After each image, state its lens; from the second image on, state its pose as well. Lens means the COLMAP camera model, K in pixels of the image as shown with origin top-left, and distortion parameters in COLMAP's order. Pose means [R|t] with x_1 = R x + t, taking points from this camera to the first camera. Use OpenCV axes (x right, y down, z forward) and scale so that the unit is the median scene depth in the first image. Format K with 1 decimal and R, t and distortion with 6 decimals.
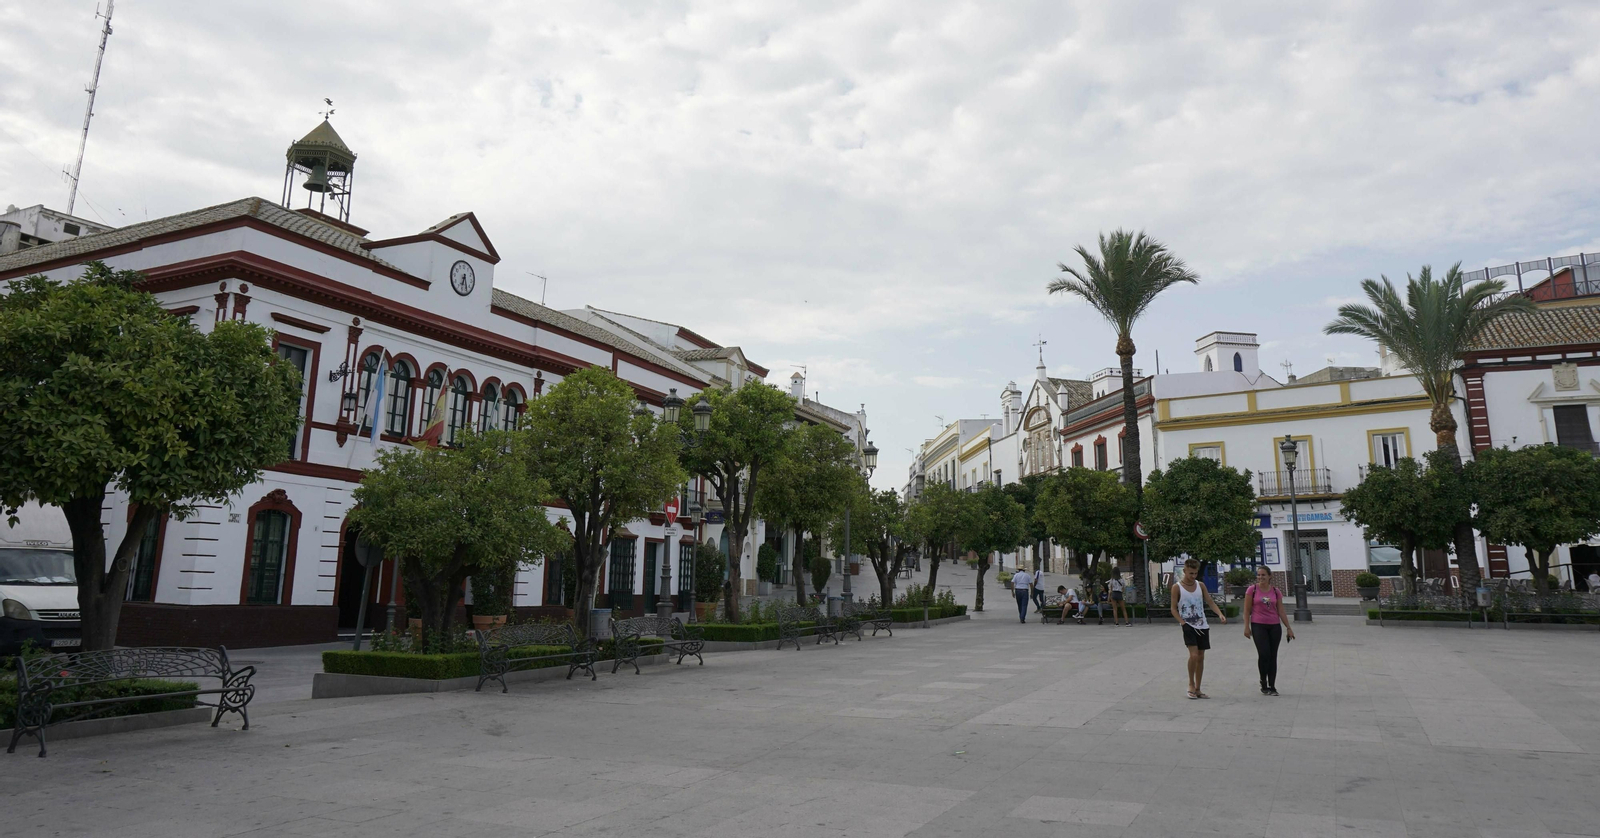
lens RADIAL K [[1217.7, 0, 795.0], [0, 1217.7, 302.2], [0, 0, 1]] dist [-0.009375, -0.003166]
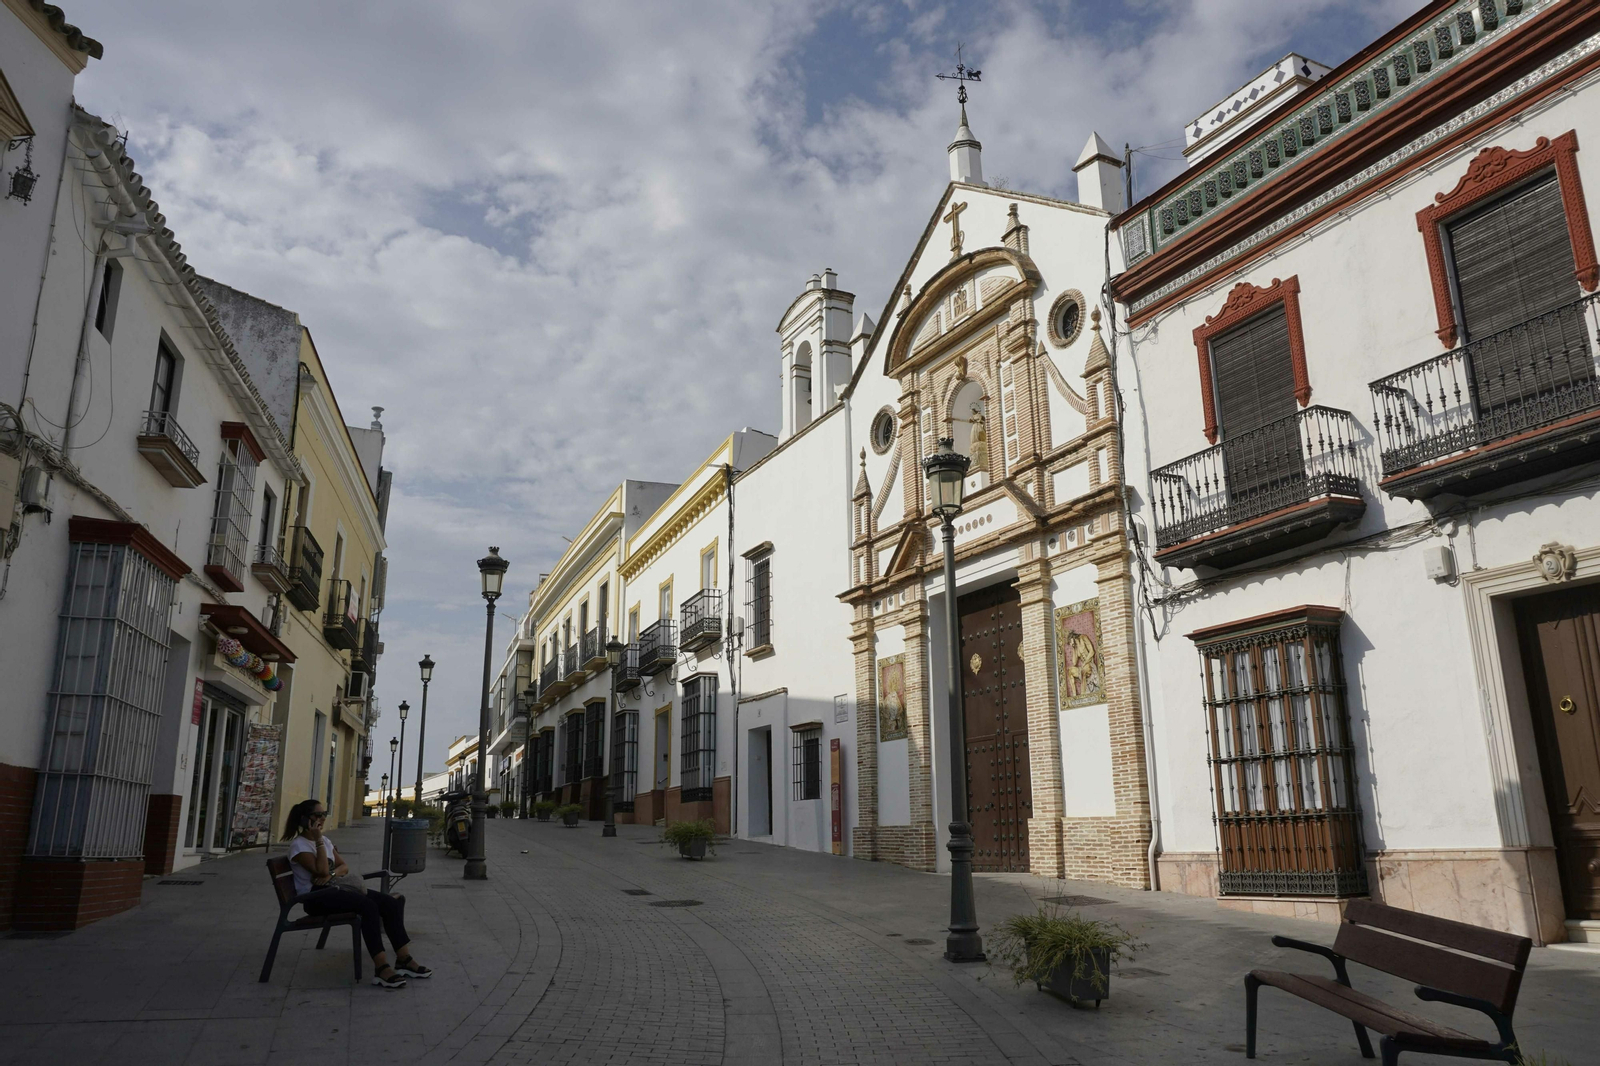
lens RADIAL K [[1139.3, 0, 769.2], [0, 1139.3, 528.6], [0, 0, 1]] dist [-0.026024, 0.025024]
pose [[0.954175, 0.059541, 0.293266, 0.188555], [-0.048519, 0.997821, -0.044721, 0.349774], [-0.295290, 0.028443, 0.954984, 1.687095]]
